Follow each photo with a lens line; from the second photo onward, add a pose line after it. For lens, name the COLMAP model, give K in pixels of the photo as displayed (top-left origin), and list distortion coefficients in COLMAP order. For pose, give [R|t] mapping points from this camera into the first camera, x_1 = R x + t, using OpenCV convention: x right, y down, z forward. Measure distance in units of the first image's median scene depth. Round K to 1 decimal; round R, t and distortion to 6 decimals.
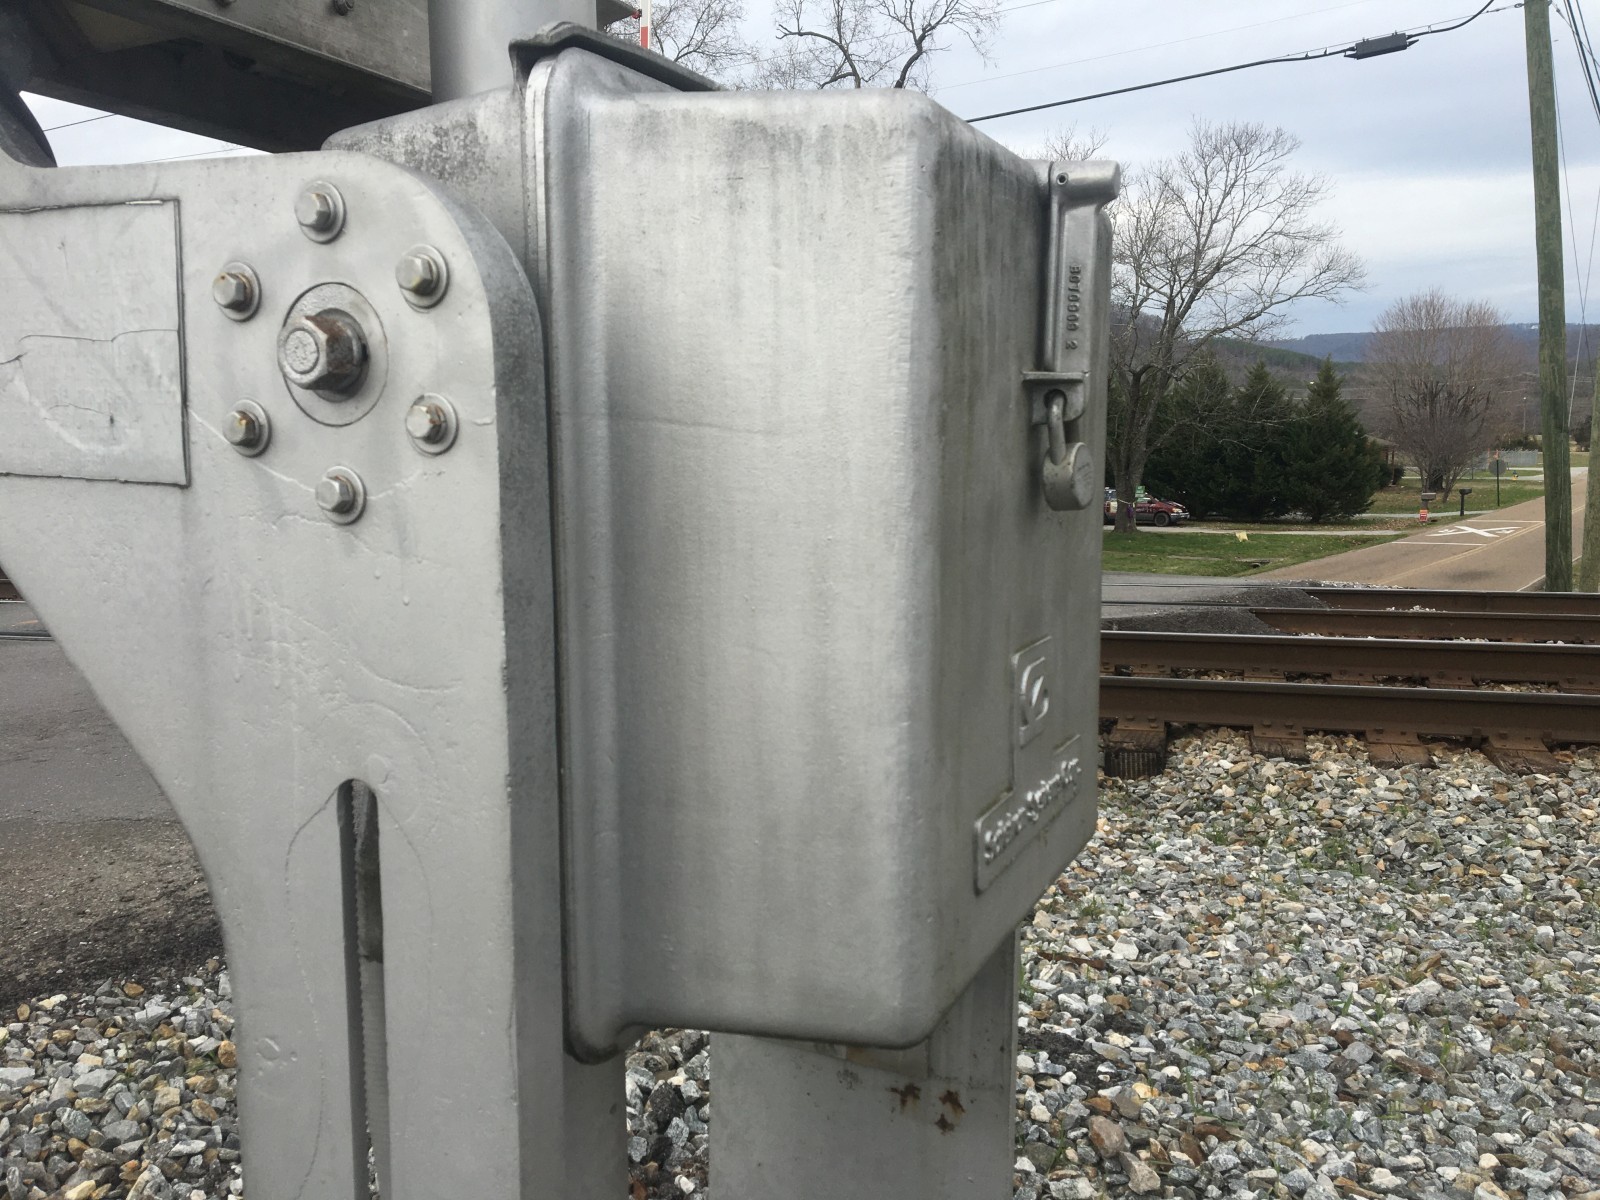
lens RADIAL K [[1364.1, 0, 770.8], [0, 1364.1, 592.7], [0, 0, 1]] dist [0.091403, -0.128978]
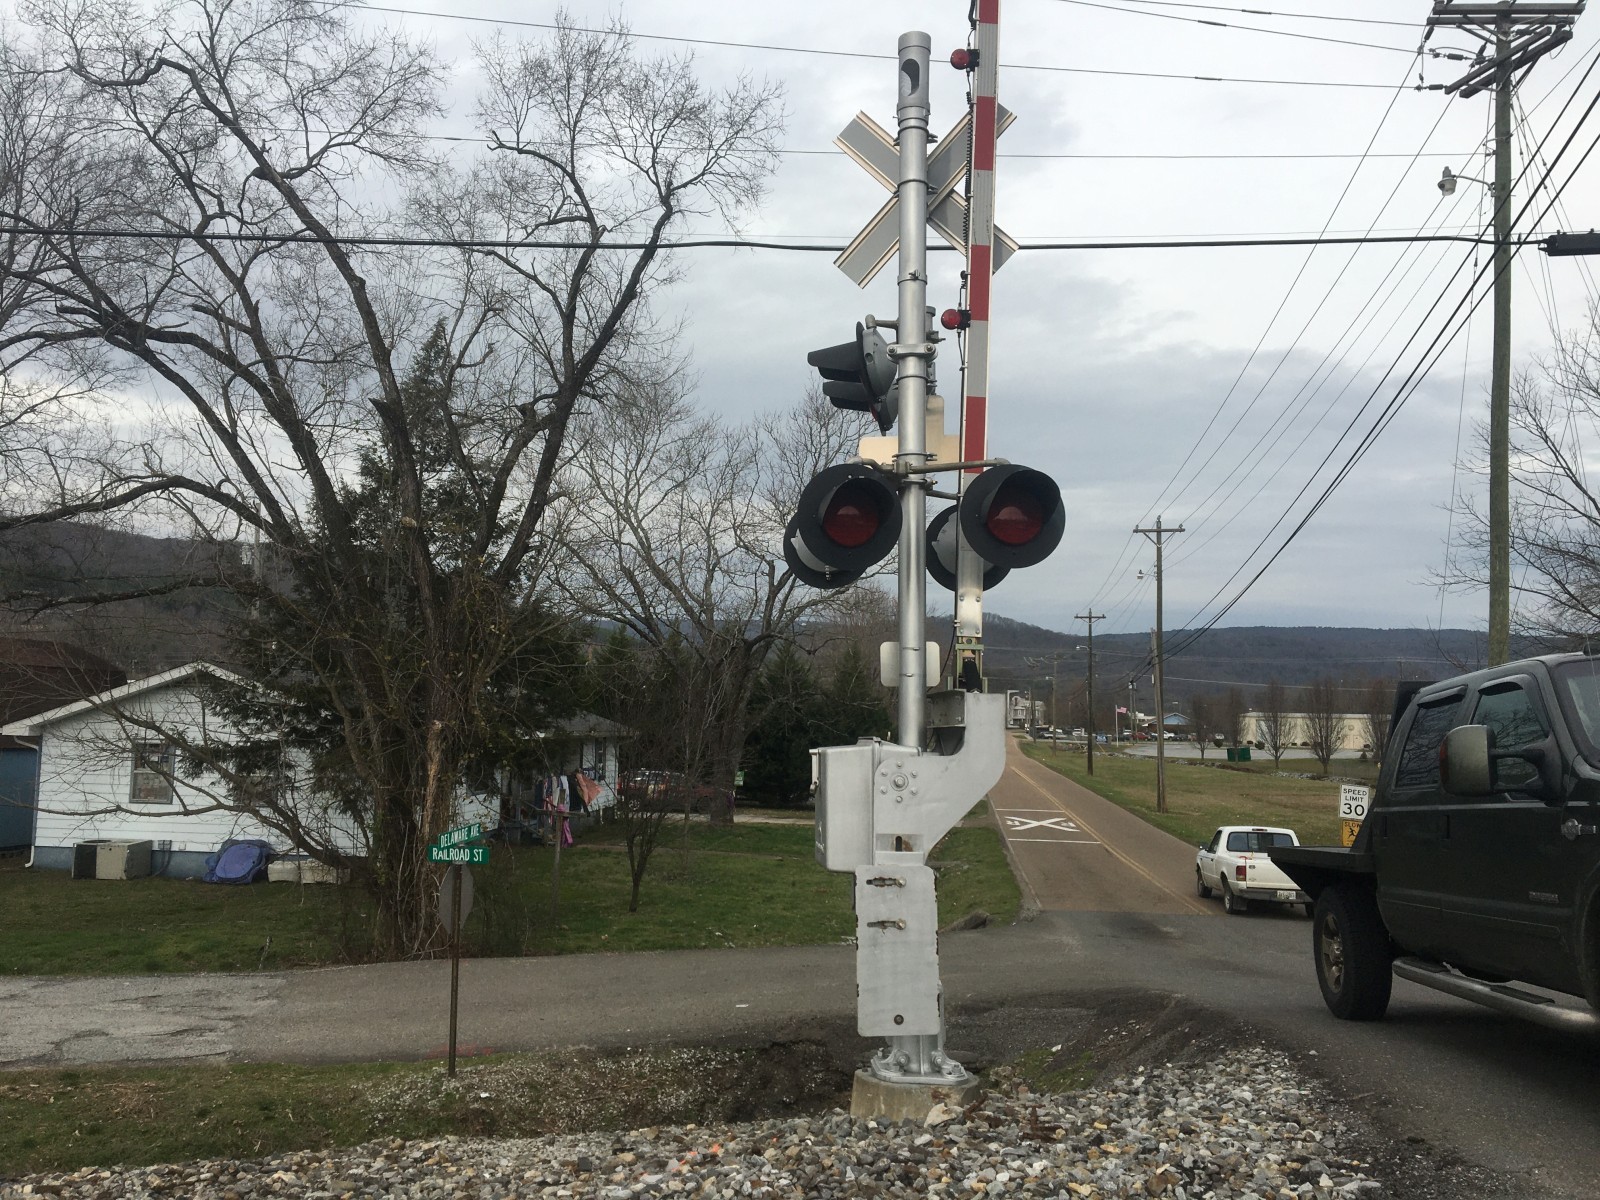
lens RADIAL K [[1364.1, 0, 797.3], [0, 1364.1, 606.5], [0, 0, 1]] dist [0.091403, -0.128978]
pose [[0.879713, 0.069273, 0.470433, -0.109471], [0.017488, 0.983949, -0.177593, -0.026718], [-0.475184, 0.164458, 0.864380, 0.222094]]
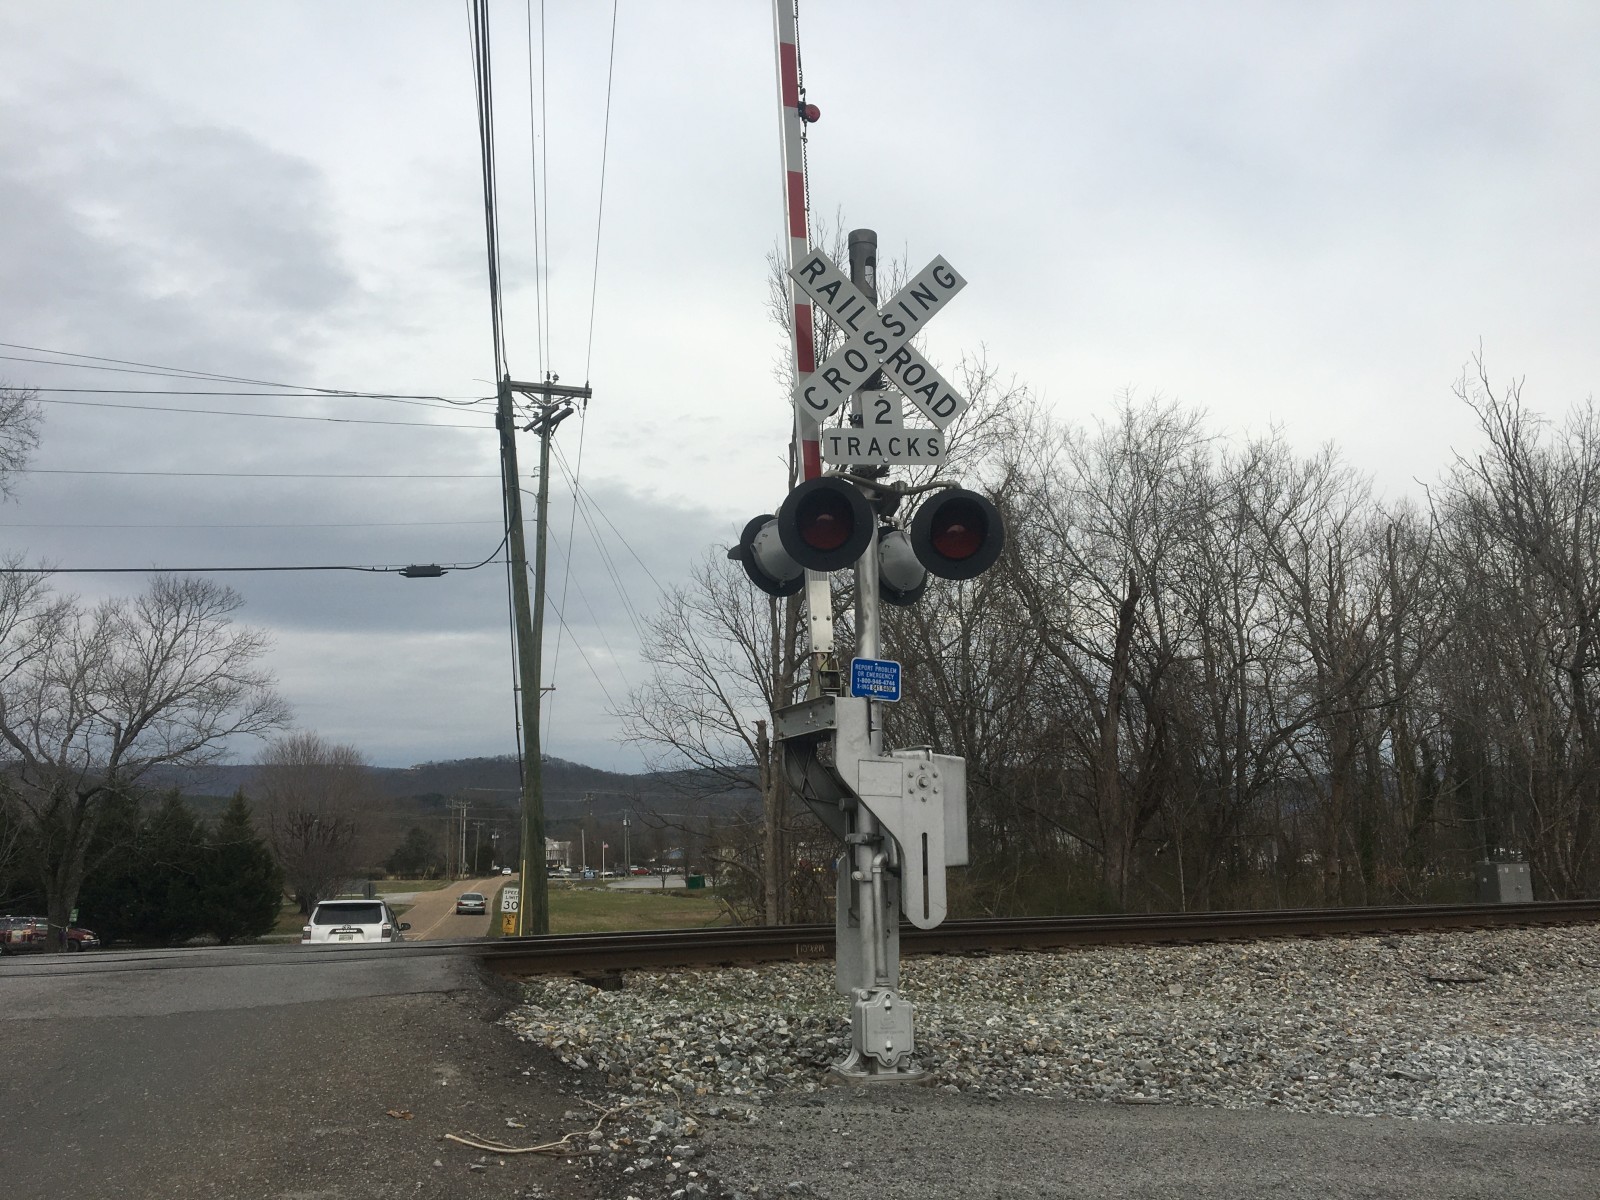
lens RADIAL K [[1364.1, 0, 790.9], [0, 1364.1, 606.1], [0, 0, 1]] dist [0.091403, -0.128978]
pose [[0.688064, 0.134856, 0.713009, -0.114629], [0.081989, 0.961840, -0.261040, 0.014322], [-0.721003, 0.238071, 0.650751, -0.067875]]
